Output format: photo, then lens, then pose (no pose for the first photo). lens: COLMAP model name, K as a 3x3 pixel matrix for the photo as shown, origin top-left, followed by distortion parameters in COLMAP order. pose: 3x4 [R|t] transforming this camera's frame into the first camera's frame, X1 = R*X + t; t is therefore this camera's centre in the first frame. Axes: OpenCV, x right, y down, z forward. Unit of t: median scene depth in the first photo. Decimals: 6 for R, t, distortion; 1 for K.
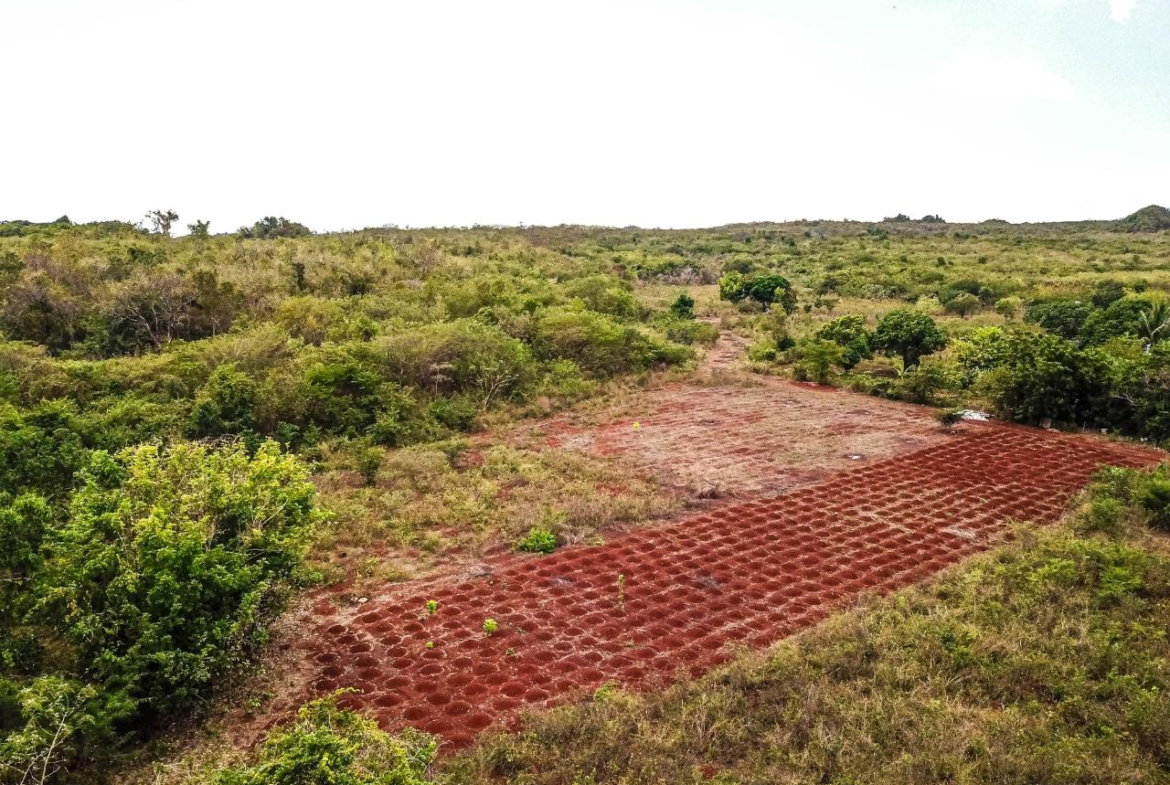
lens RADIAL K [[888.1, 0, 584.2], [0, 888.1, 392.4], [0, 0, 1]] dist [0.006372, -0.004893]
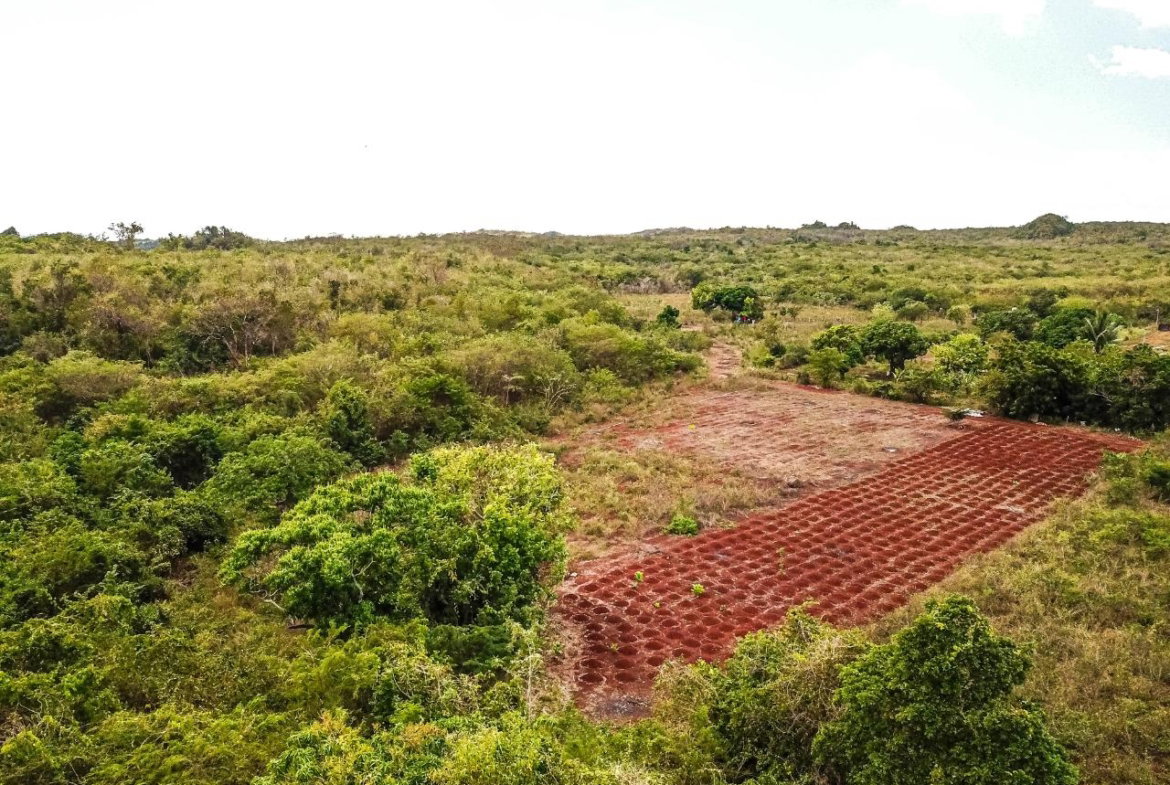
lens RADIAL K [[888.1, 0, 585.7], [0, 888.1, 392.6], [0, 0, 1]] dist [0.006372, -0.004893]
pose [[0.995520, -0.017747, 0.092873, -0.158062], [0.018236, 0.999824, -0.004422, -0.003681], [-0.092778, 0.006096, 0.995668, -0.094065]]
